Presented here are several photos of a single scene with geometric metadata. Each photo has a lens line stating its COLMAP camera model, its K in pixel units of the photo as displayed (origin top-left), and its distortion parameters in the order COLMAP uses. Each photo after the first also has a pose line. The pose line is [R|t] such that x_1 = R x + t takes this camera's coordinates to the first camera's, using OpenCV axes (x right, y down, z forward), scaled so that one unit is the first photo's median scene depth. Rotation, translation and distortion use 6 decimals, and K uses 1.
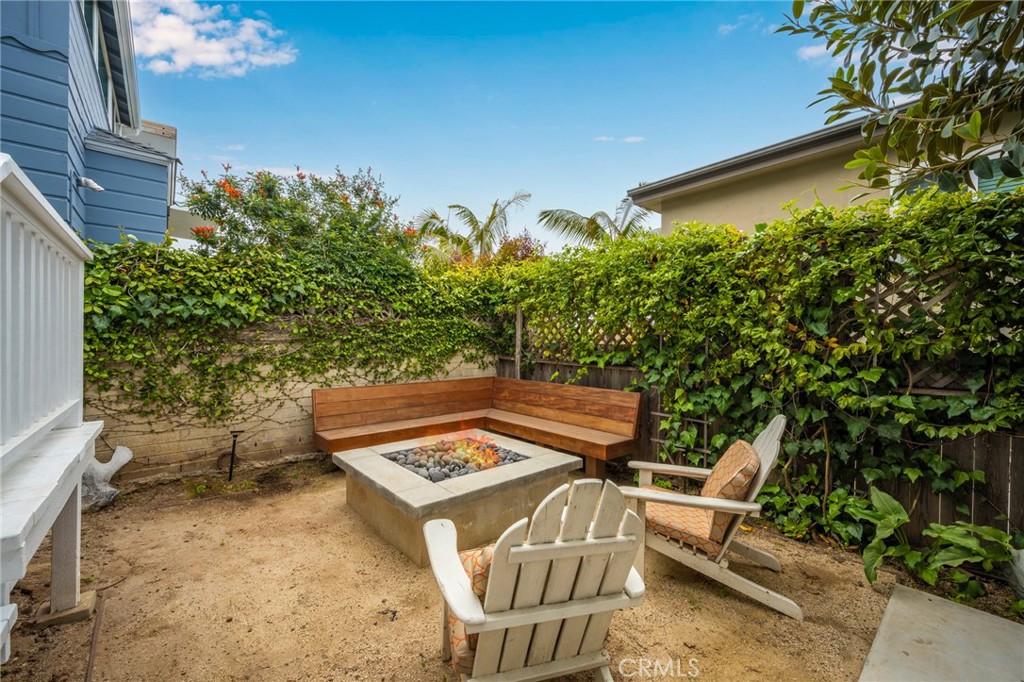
lens RADIAL K [[405.0, 0, 512.0], [0, 405.0, 341.4], [0, 0, 1]] dist [-0.001801, 0.001060]
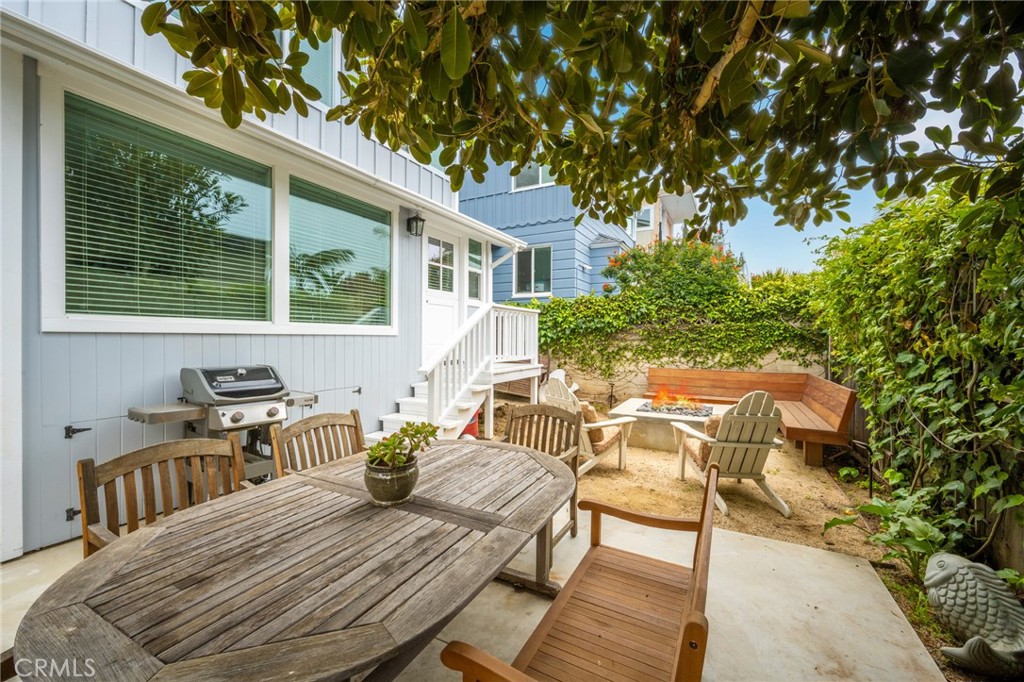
lens RADIAL K [[405.0, 0, 513.0], [0, 405.0, 341.1], [0, 0, 1]] dist [-0.001801, 0.001060]
pose [[0.358695, 0.004755, -0.933443, 0.837147], [-0.011157, 0.999937, 0.000806, 0.010307], [0.933388, 0.010125, 0.358725, -0.150902]]
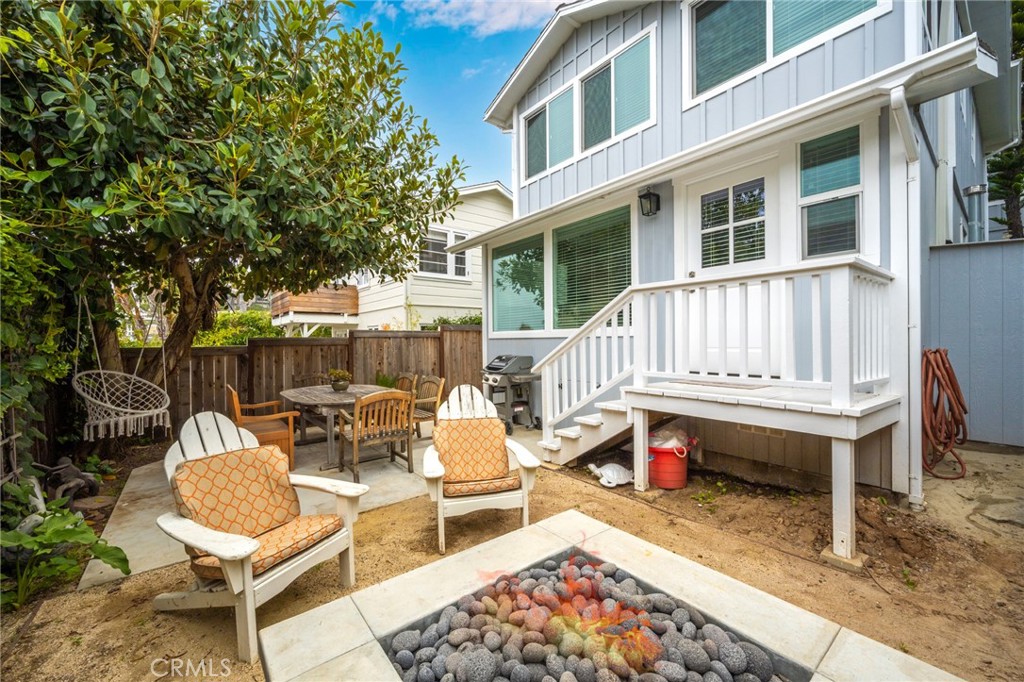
lens RADIAL K [[405.0, 0, 514.3], [0, 405.0, 341.6], [0, 0, 1]] dist [-0.001801, 0.001060]
pose [[-0.999169, 0.001947, 0.040718, -0.091727], [0.002321, 0.999955, 0.009150, 0.002015], [-0.040698, 0.009237, -0.999129, 1.016550]]
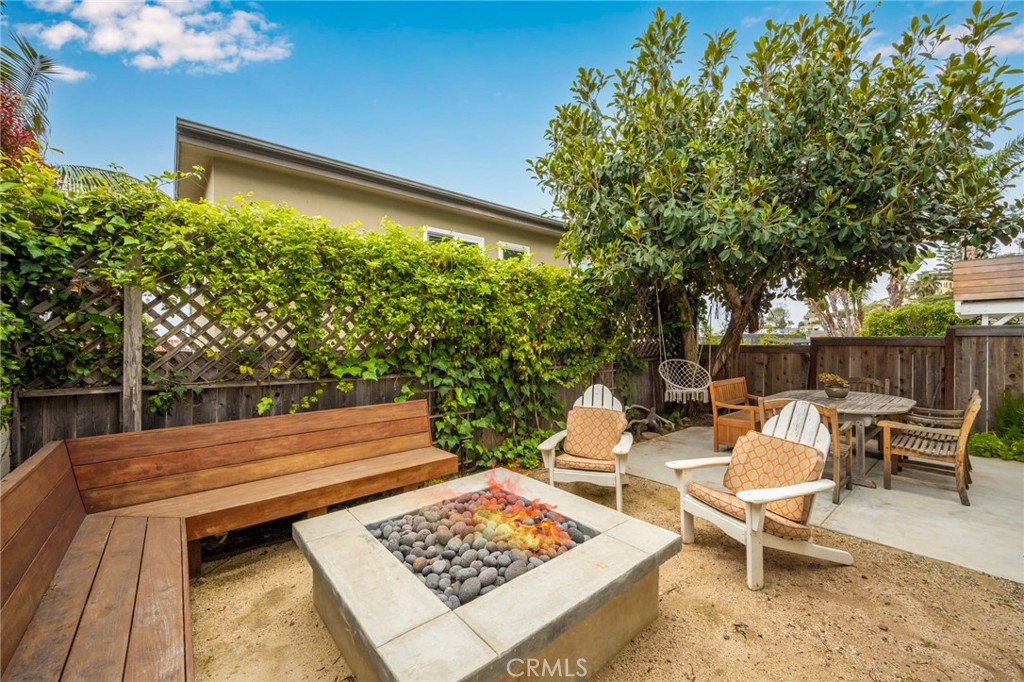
lens RADIAL K [[405.0, 0, 513.0], [0, 405.0, 338.1], [0, 0, 1]] dist [-0.001801, 0.001060]
pose [[0.005924, -0.006682, 0.999960, -0.601809], [0.009711, 0.999931, 0.006625, -0.018776], [-0.999935, 0.009672, 0.005988, 0.708078]]
